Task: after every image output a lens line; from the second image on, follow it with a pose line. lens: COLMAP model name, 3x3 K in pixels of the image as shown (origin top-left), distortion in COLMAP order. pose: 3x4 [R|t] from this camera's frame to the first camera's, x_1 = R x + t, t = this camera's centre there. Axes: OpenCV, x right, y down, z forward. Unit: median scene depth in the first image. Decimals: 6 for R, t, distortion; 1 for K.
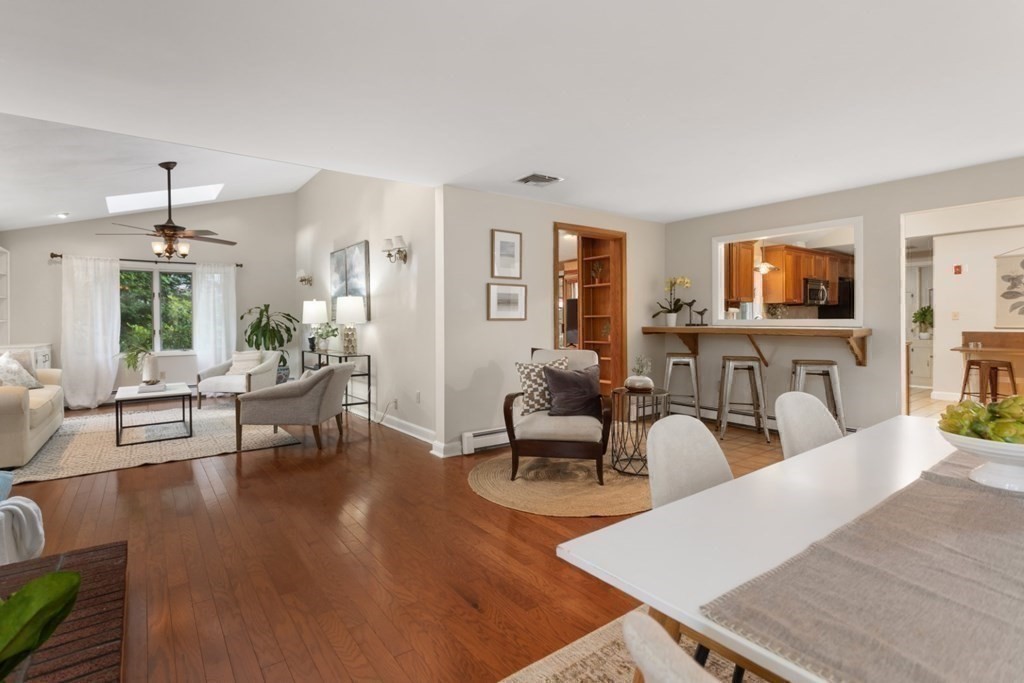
lens RADIAL K [[492.9, 0, 510.4], [0, 492.9, 322.5], [0, 0, 1]] dist [0.002382, 0.000784]
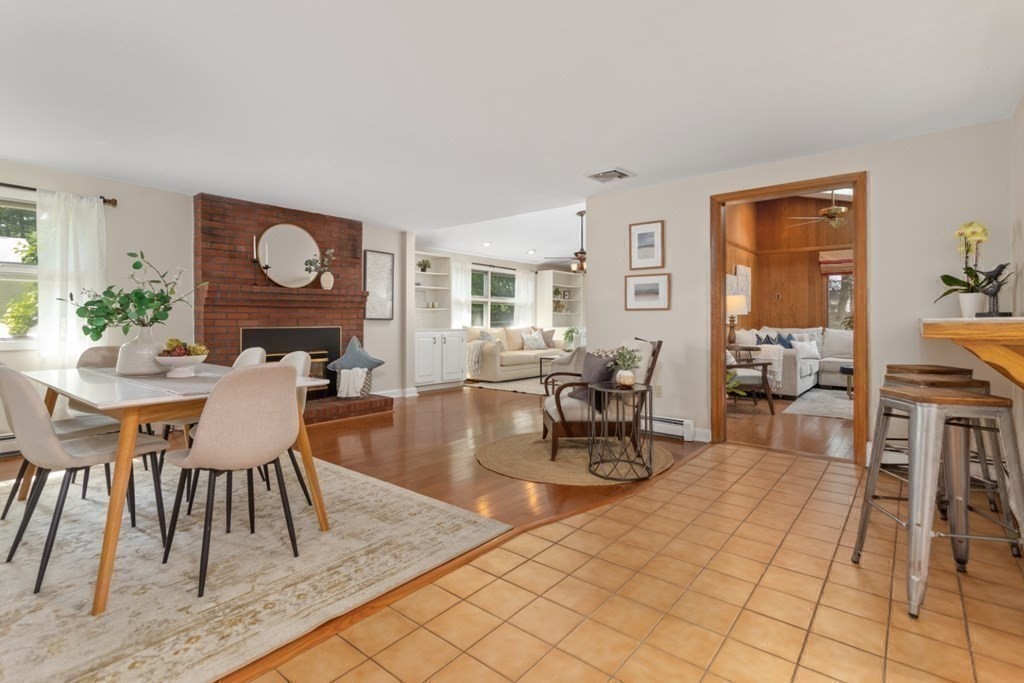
lens RADIAL K [[488.5, 0, 508.3], [0, 488.5, 312.3], [0, 0, 1]] dist [-0.000891, -0.000280]
pose [[0.239257, -0.006800, -0.970932, 0.729898], [-0.002191, 0.999969, -0.007543, 0.006689], [0.970954, 0.003932, 0.239235, 0.390122]]
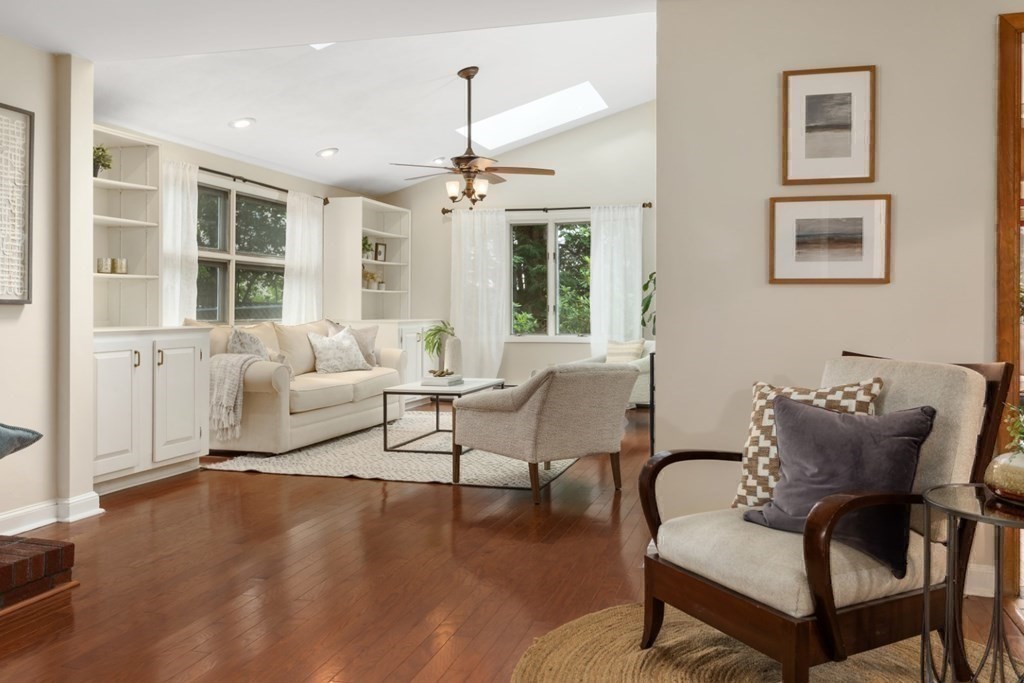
lens RADIAL K [[863.3, 0, 515.1], [0, 863.3, 302.1], [0, 0, 1]] dist [0.005053, 0.005188]
pose [[0.610778, 0.008071, -0.791760, 0.332378], [-0.008441, 0.999958, 0.003681, 0.008922], [0.791757, 0.004435, 0.610821, 0.278630]]
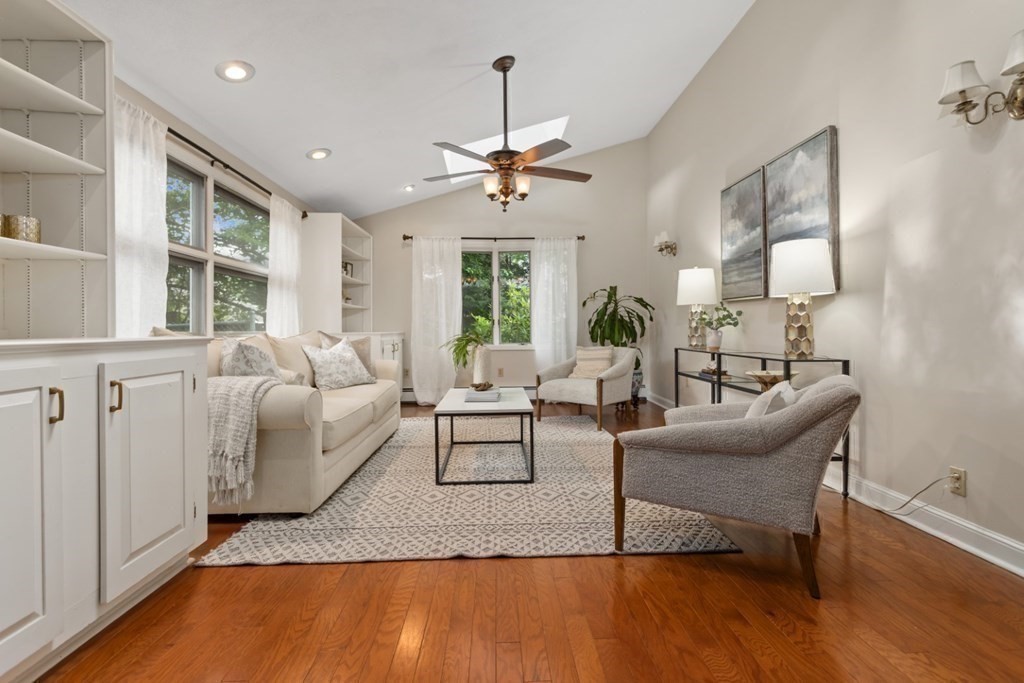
lens RADIAL K [[485.6, 0, 515.1], [0, 485.6, 329.2], [0, 0, 1]] dist [0.001941, 0.000235]
pose [[0.826609, 0.007204, -0.562731, -0.296258], [-0.003345, 0.999963, 0.007889, 0.035146], [0.562767, -0.004639, 0.826603, 0.445184]]
